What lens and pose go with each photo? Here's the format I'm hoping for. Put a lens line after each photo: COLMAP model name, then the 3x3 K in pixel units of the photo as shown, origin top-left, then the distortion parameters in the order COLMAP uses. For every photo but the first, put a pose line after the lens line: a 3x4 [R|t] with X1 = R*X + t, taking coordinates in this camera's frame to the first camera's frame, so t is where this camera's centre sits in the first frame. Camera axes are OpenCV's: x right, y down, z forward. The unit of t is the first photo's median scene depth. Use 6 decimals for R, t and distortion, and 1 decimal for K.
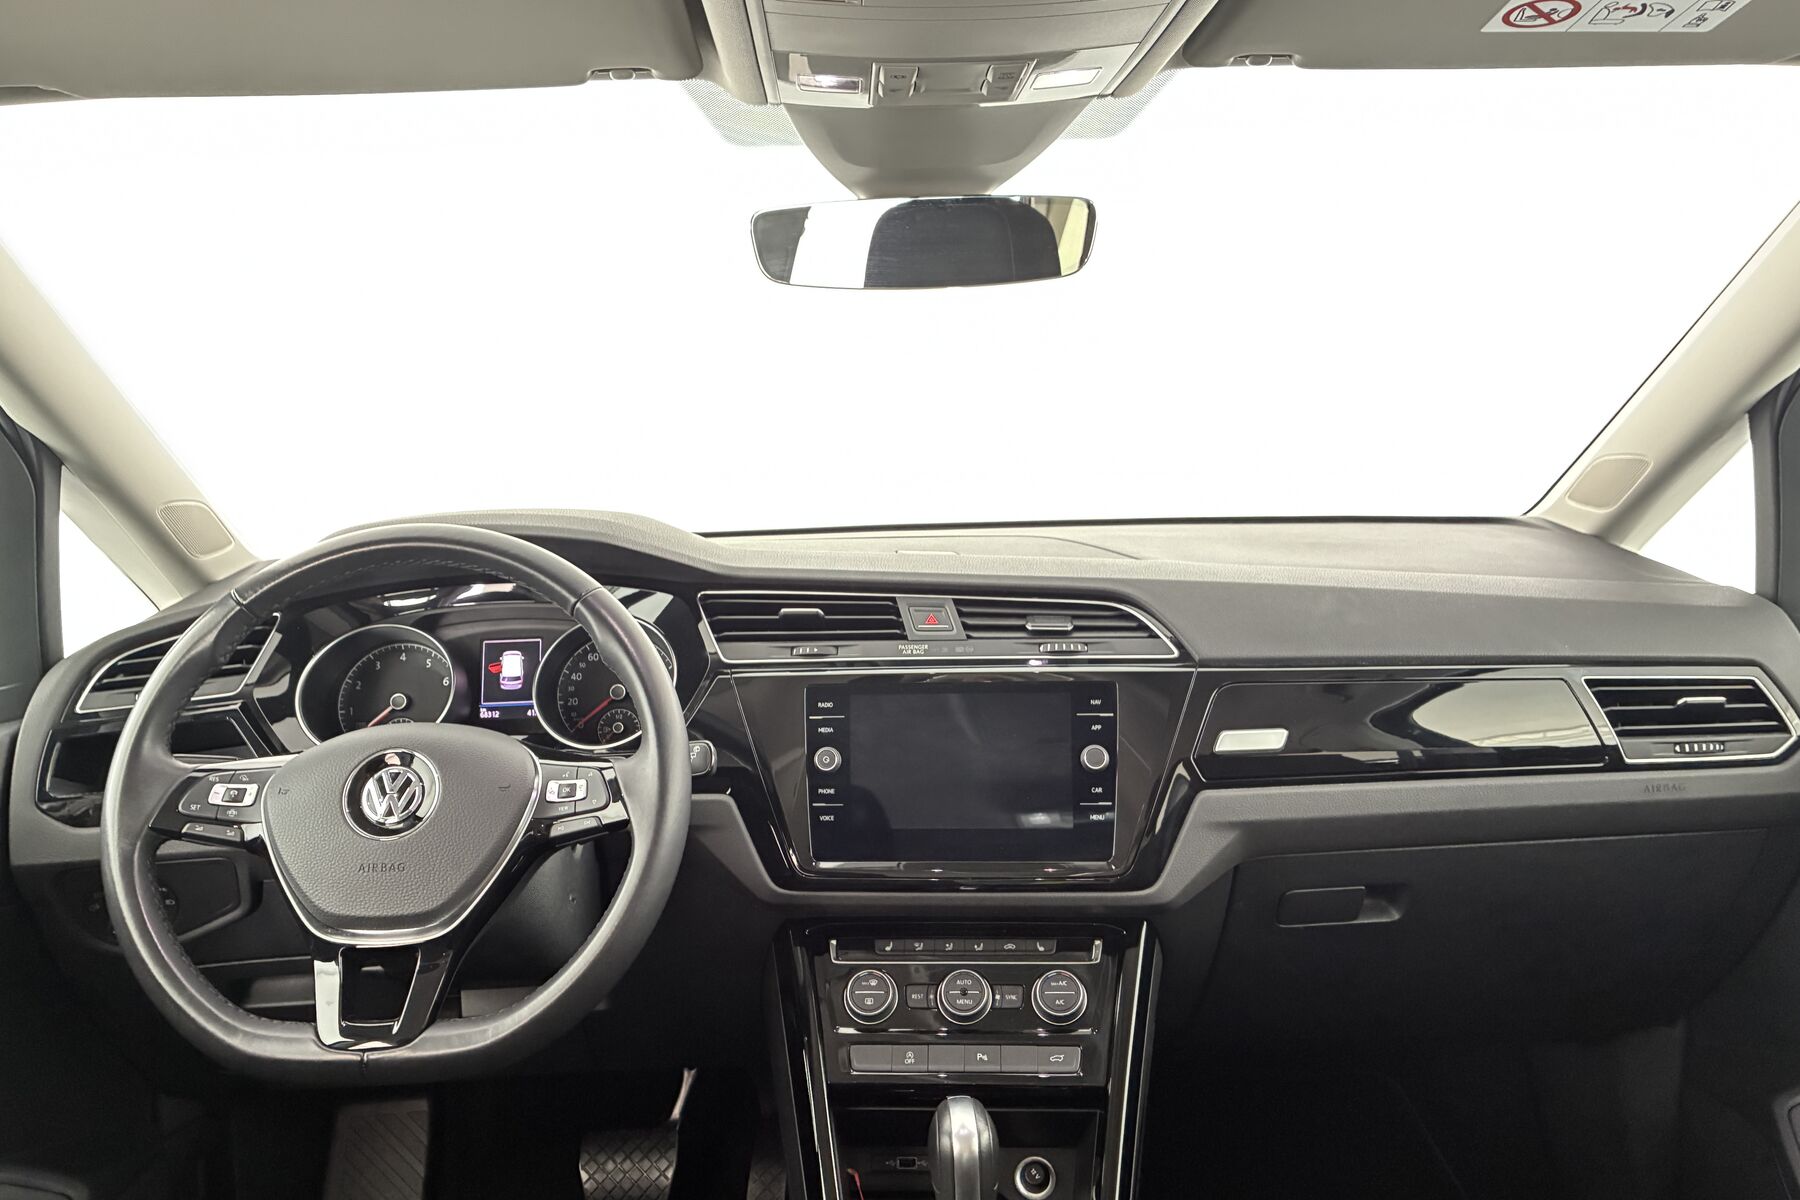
lens RADIAL K [[1517.5, 0, 904.8], [0, 1517.5, 598.8], [0, 0, 1]] dist [0.012105, 0.003517]
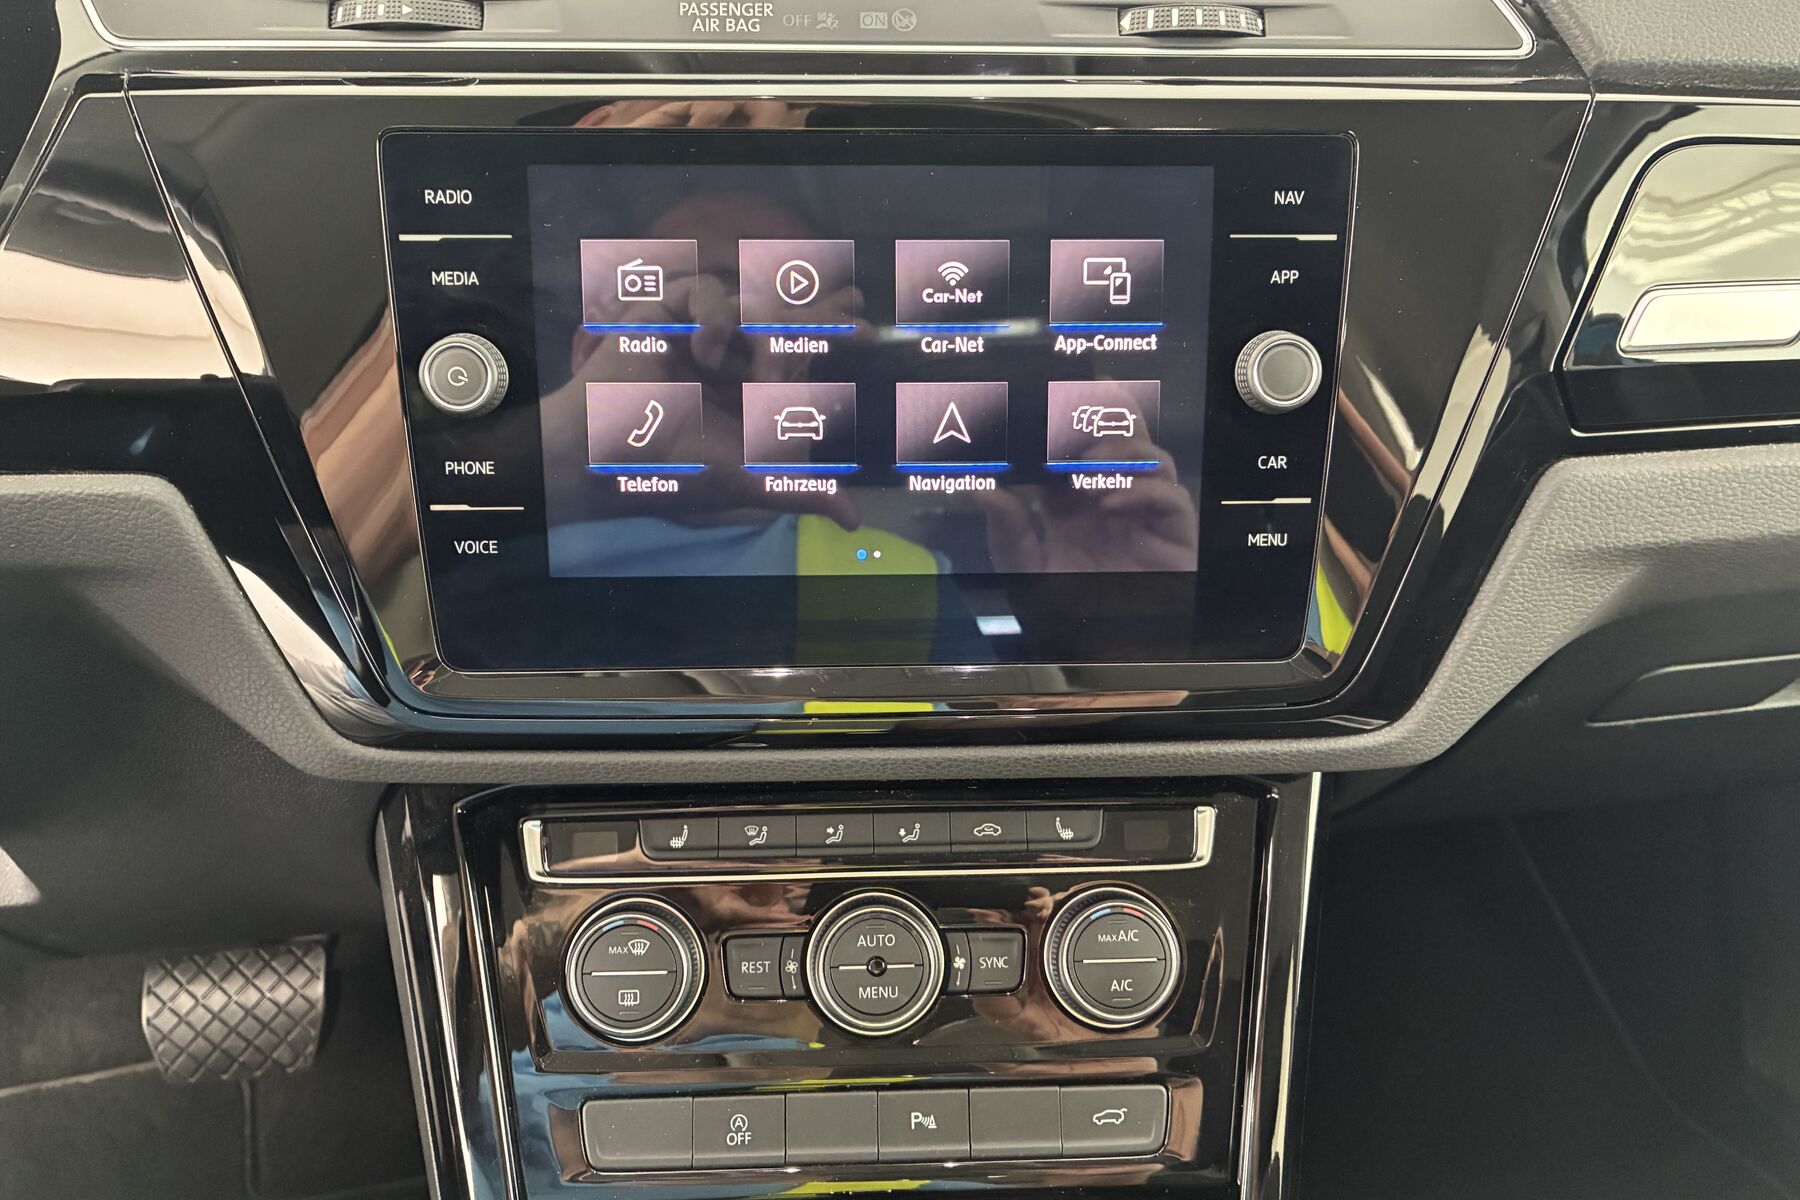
lens RADIAL K [[1517.5, 0, 904.8], [0, 1517.5, 598.8], [0, 0, 1]] dist [0.012105, 0.003517]
pose [[0.991728, -0.023271, 0.126230, -0.000507], [-0.024500, 0.931029, 0.364122, 0.030841], [-0.125998, -0.364203, 0.922757, 0.671084]]
